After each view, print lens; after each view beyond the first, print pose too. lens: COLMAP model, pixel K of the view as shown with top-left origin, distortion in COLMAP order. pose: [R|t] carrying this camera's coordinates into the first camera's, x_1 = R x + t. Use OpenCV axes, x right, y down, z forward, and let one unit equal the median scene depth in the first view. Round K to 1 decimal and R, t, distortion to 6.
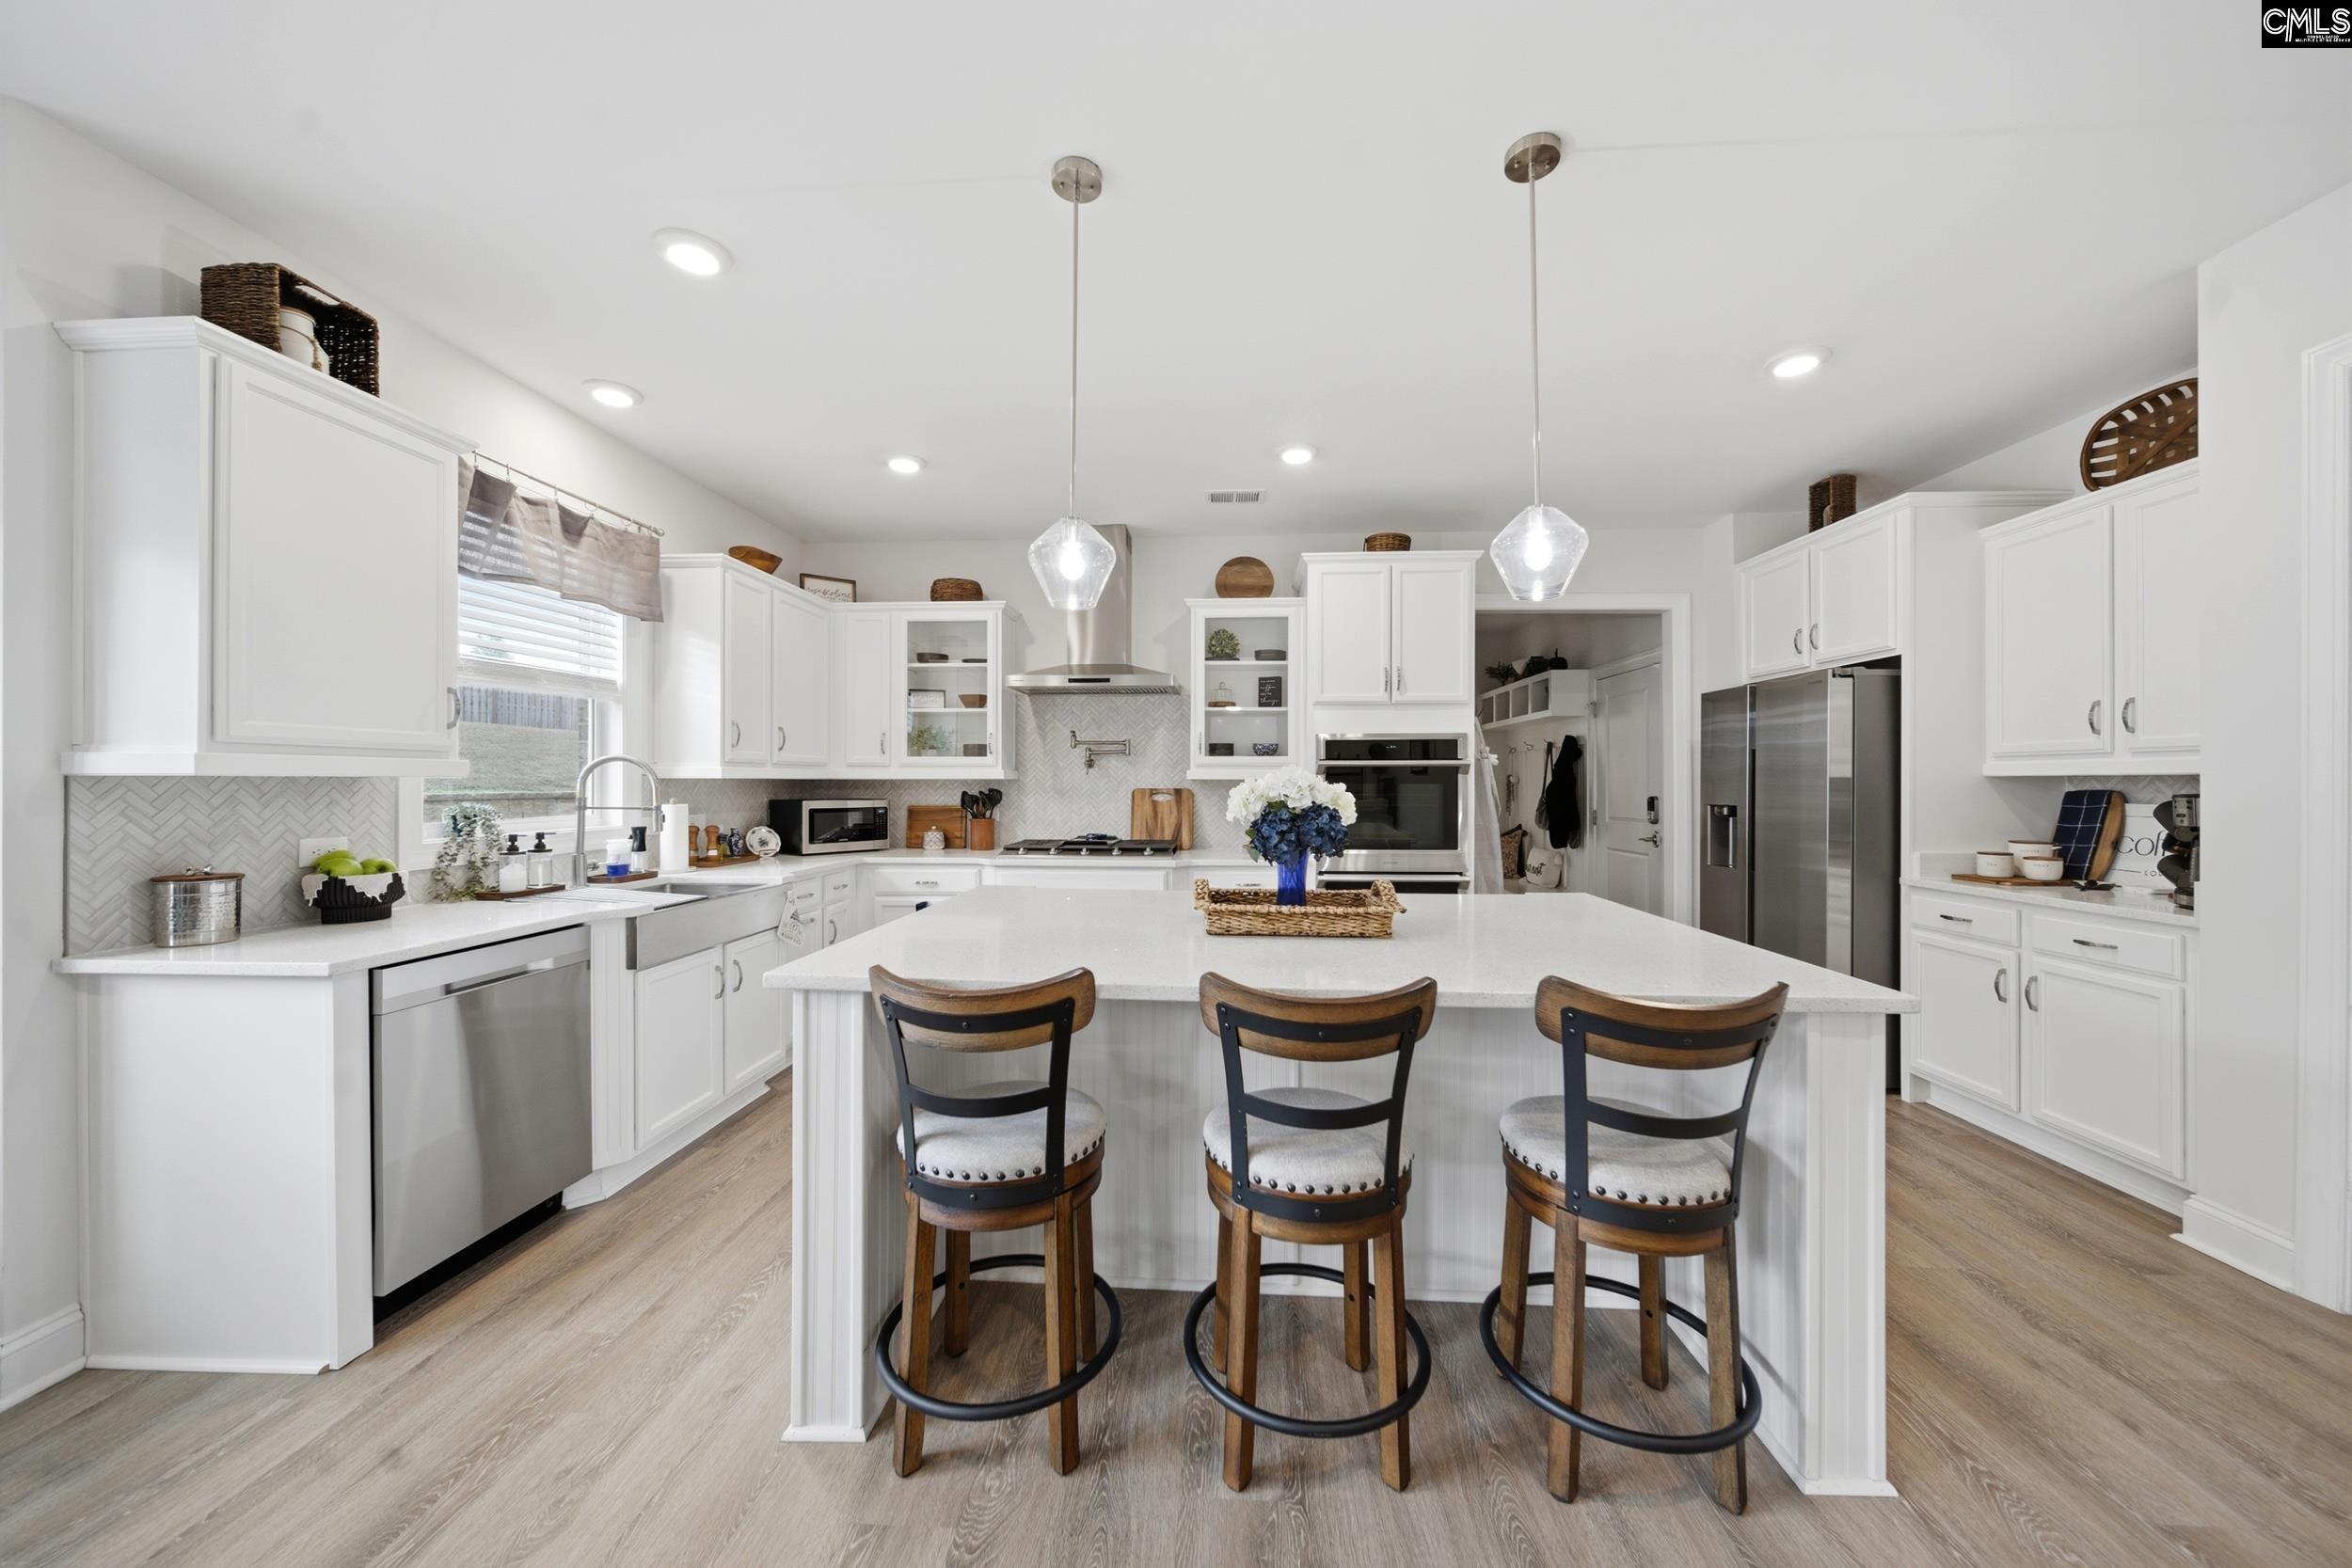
lens RADIAL K [[824.2, 0, 1189.9], [0, 824.2, 780.6], [0, 0, 1]] dist [0.011281, 0.000050]
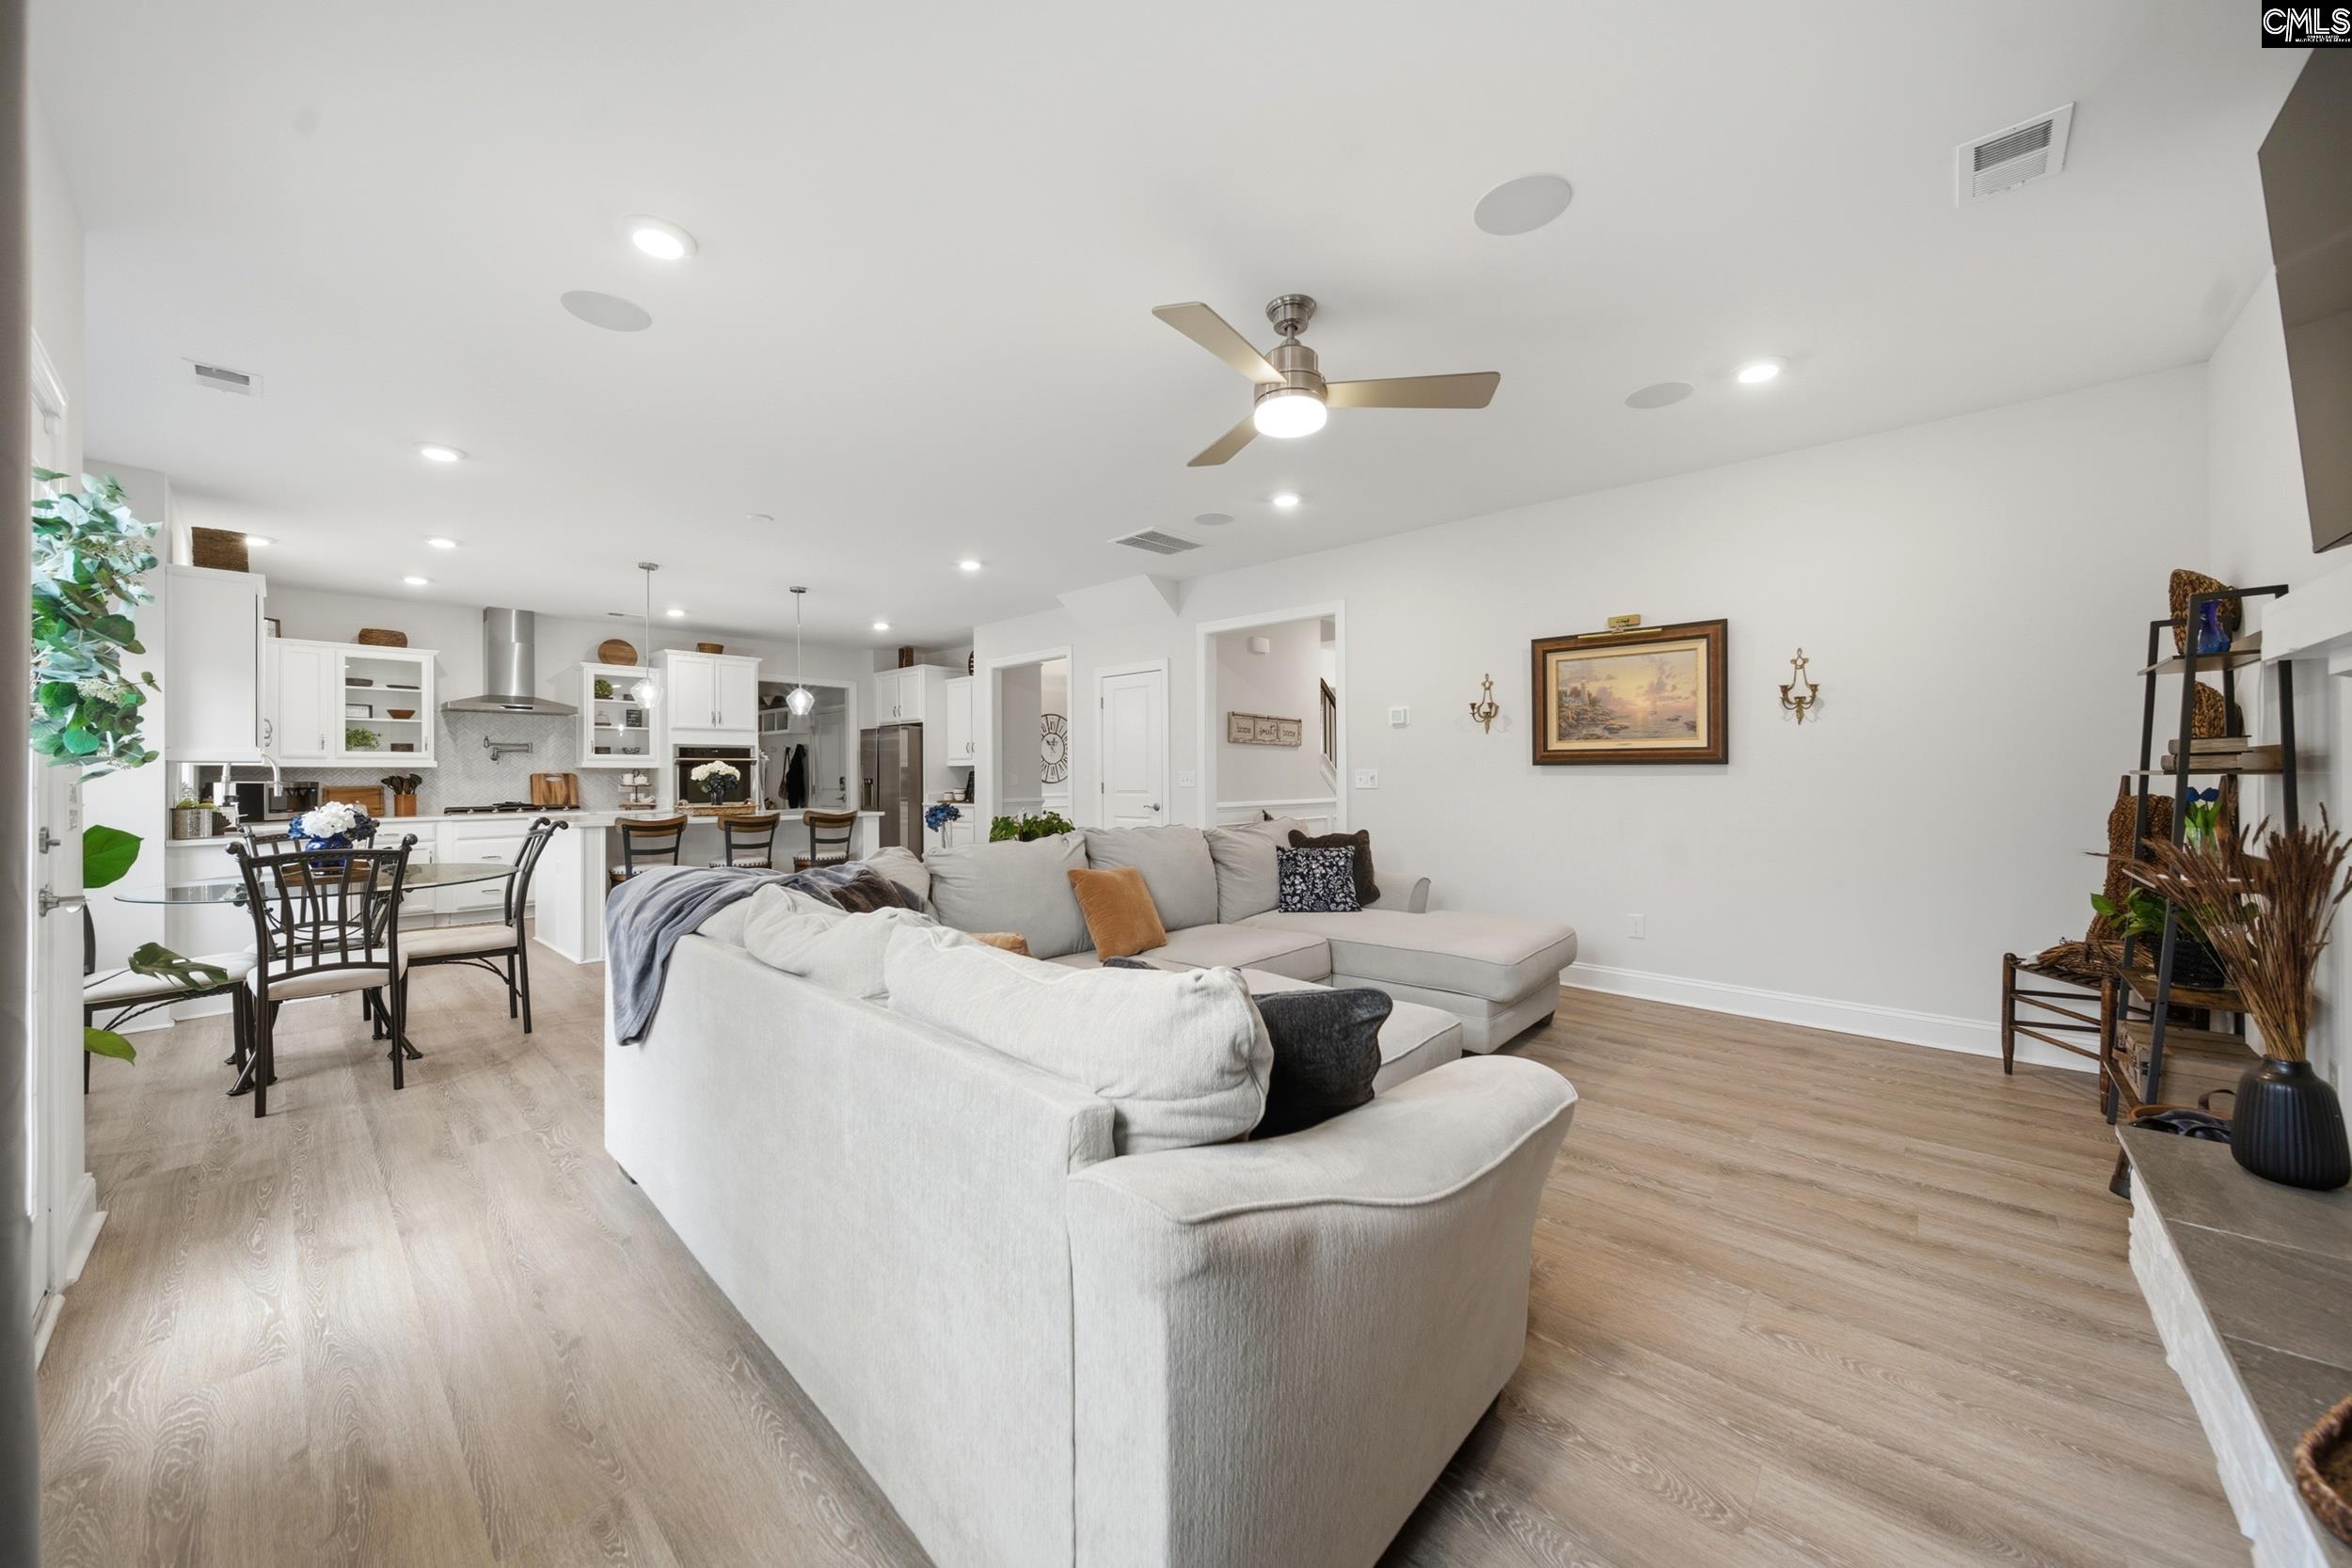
lens RADIAL K [[824.2, 0, 1185.4], [0, 824.2, 774.5], [0, 0, 1]] dist [0.011281, 0.000050]
pose [[0.634287, -0.003627, 0.773089, -0.533136], [0.004505, 0.999989, 0.000995, 0.017234], [-0.773084, 0.002852, 0.634297, -1.056798]]
